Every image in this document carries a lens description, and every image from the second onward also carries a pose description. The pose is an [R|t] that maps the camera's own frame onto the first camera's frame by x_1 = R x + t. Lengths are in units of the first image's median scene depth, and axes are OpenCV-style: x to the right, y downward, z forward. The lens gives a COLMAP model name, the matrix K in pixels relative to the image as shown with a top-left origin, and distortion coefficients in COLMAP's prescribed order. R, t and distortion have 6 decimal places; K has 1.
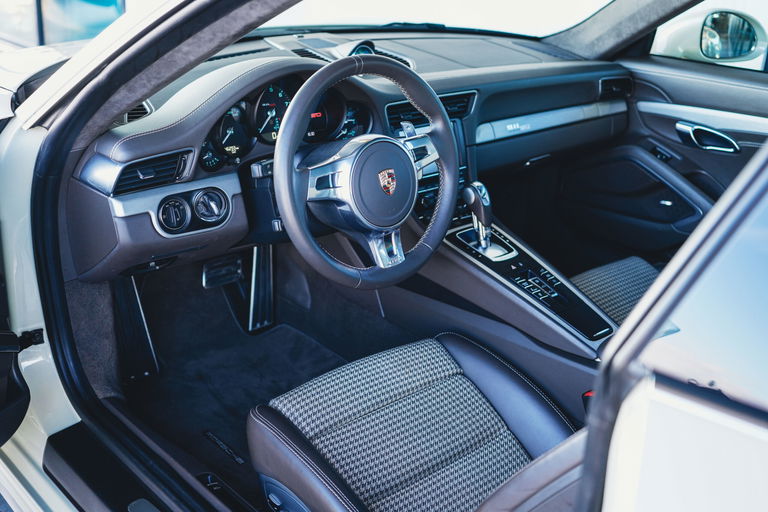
lens RADIAL K [[920.1, 0, 384.5], [0, 920.1, 254.0], [0, 0, 1]] dist [-0.003511, 0.000000]
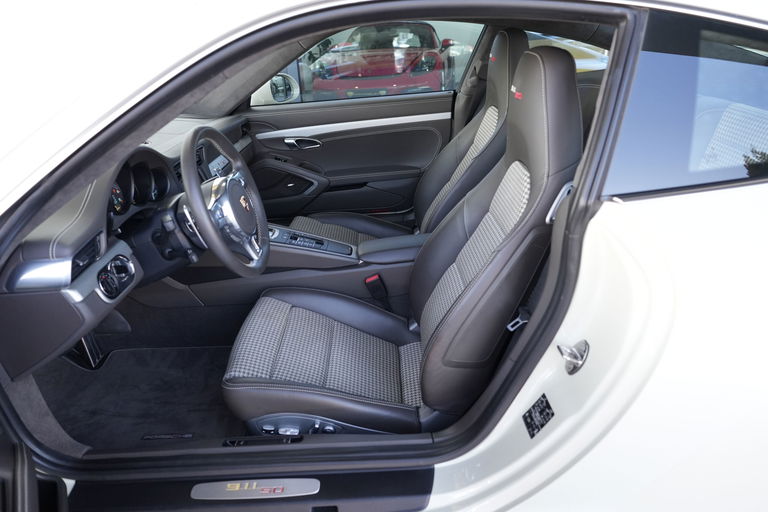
lens RADIAL K [[512.8, 0, 383.9], [0, 512.8, 257.0], [0, 0, 1]] dist [0.000487, -0.000118]
pose [[0.634794, -0.386492, 0.669075, -0.330282], [0.354714, 0.915041, 0.192034, -0.057710], [-0.686451, 0.115428, 0.717956, 0.177010]]
